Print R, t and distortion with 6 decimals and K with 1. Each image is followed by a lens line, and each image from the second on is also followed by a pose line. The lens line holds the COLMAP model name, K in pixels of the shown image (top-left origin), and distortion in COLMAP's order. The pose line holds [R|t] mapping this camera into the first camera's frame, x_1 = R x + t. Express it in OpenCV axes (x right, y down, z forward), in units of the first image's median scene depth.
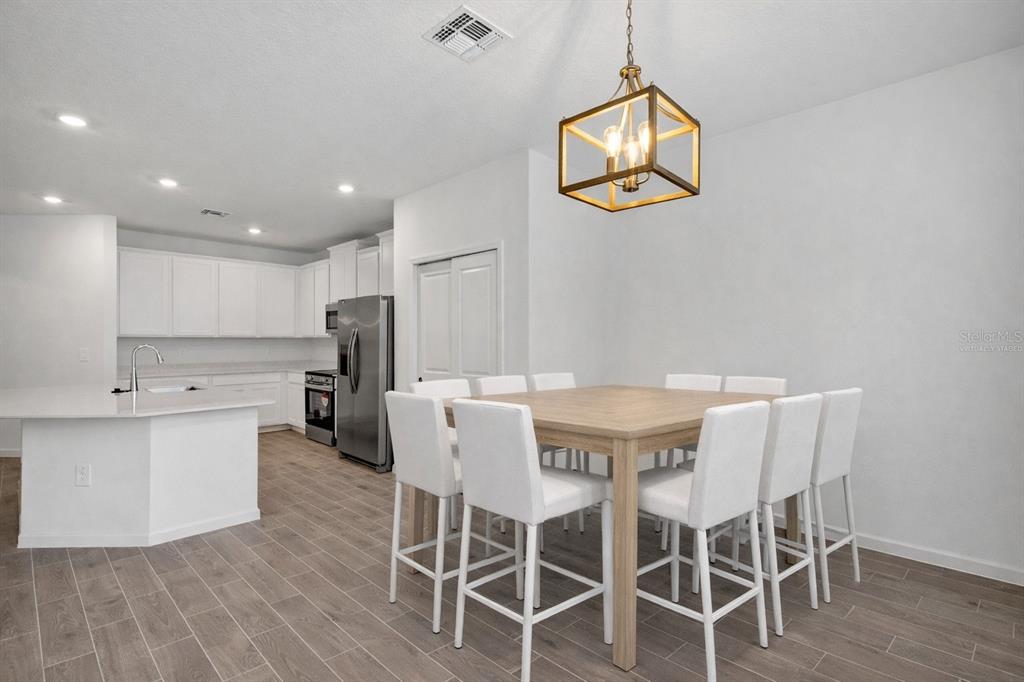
lens RADIAL K [[474.4, 0, 512.0], [0, 474.4, 341.0], [0, 0, 1]] dist [-0.001341, -0.000185]
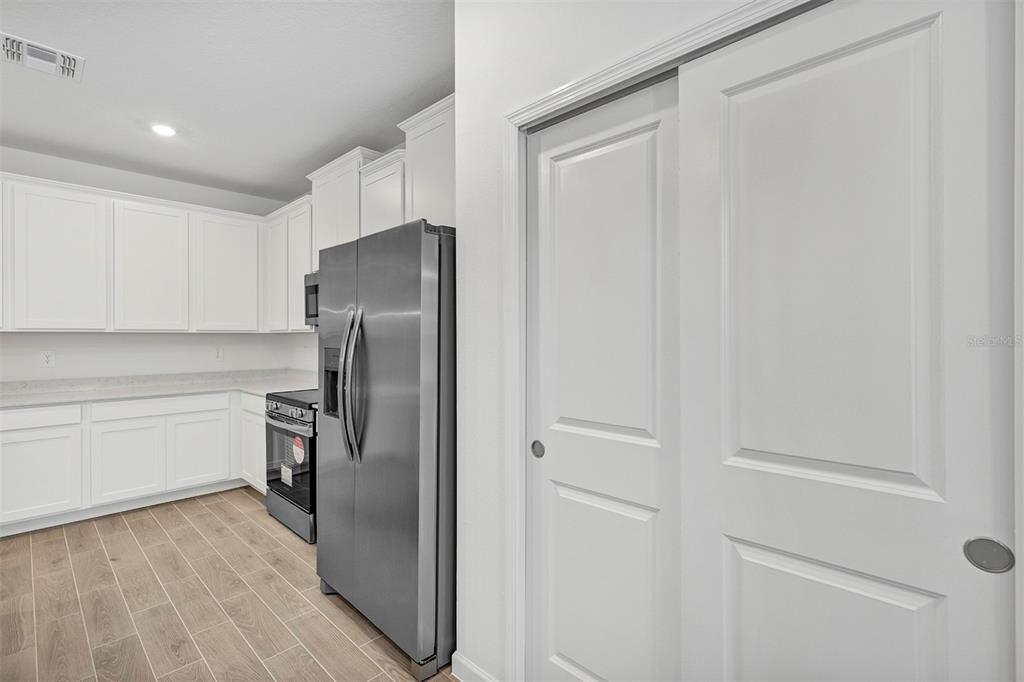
lens RADIAL K [[451.9, 0, 512.0], [0, 451.9, 341.0], [0, 0, 1]] dist [0.000498, 0.000151]
pose [[0.999912, -0.001171, 0.013199, -0.168455], [0.001033, 0.999945, 0.010450, -0.002755], [-0.013210, -0.010436, 0.999858, 0.508116]]
